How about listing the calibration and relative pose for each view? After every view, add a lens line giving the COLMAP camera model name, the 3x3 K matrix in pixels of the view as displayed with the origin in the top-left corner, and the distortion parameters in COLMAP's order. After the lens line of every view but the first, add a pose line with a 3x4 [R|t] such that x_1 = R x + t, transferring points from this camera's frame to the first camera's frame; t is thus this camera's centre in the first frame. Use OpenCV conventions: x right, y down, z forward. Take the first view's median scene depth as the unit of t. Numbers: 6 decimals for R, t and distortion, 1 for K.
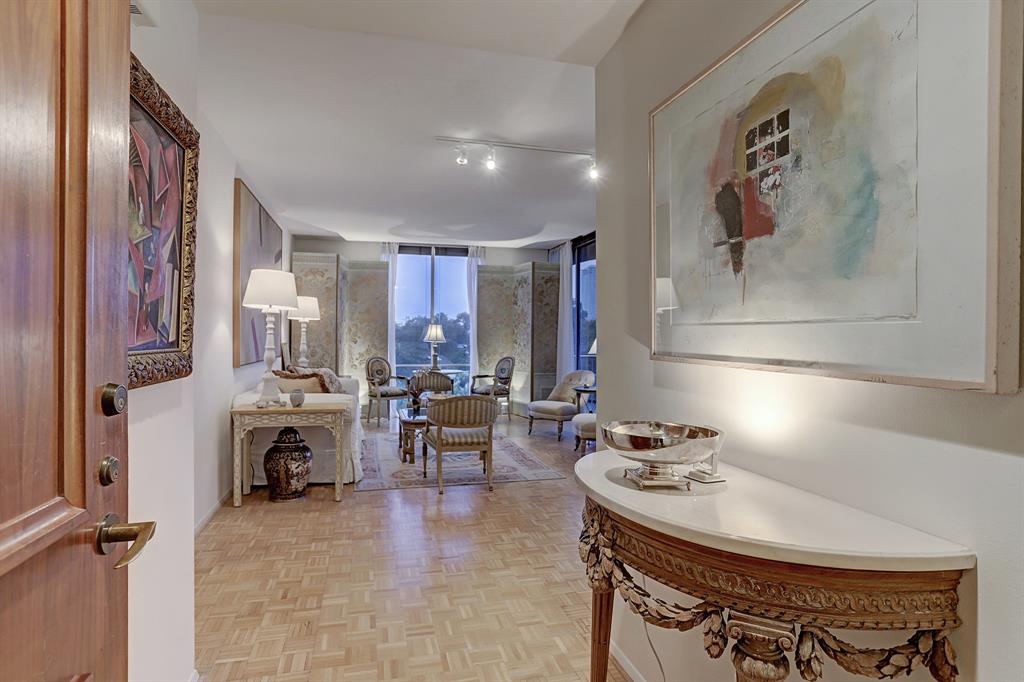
lens RADIAL K [[560.5, 0, 512.0], [0, 560.5, 341.0], [0, 0, 1]] dist [-0.002190, 0.000331]
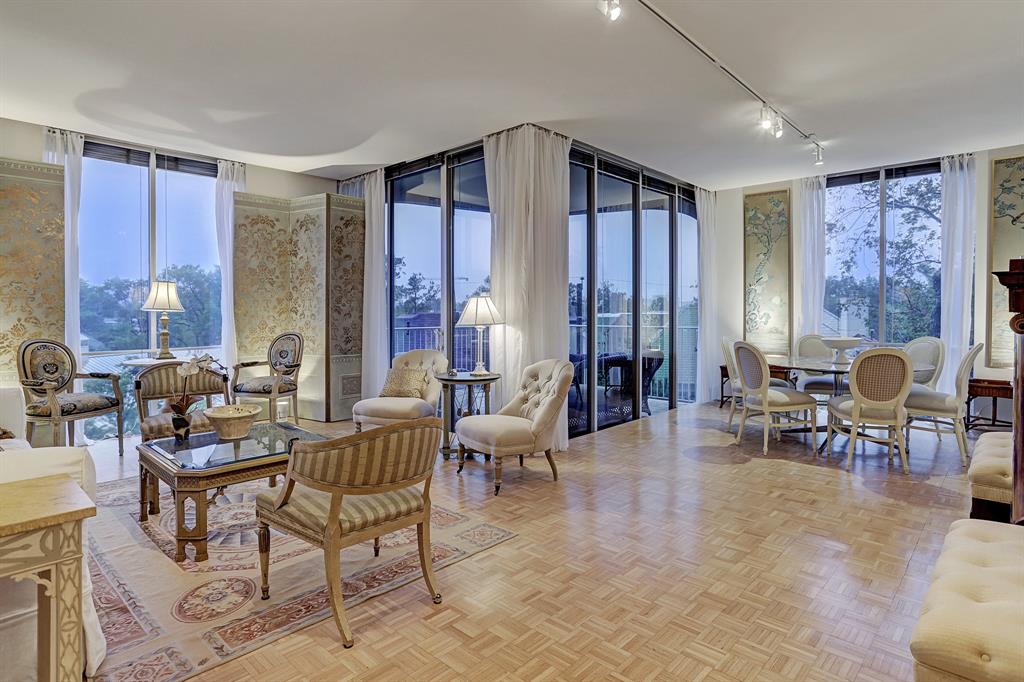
lens RADIAL K [[553.1, 0, 509.7], [0, 553.1, 320.1], [0, 0, 1]] dist [-0.014897, 0.001928]
pose [[0.851137, -0.016347, 0.524690, -0.129377], [0.009691, 0.999834, 0.015430, 0.005425], [-0.524855, -0.008048, 0.851154, 0.304171]]
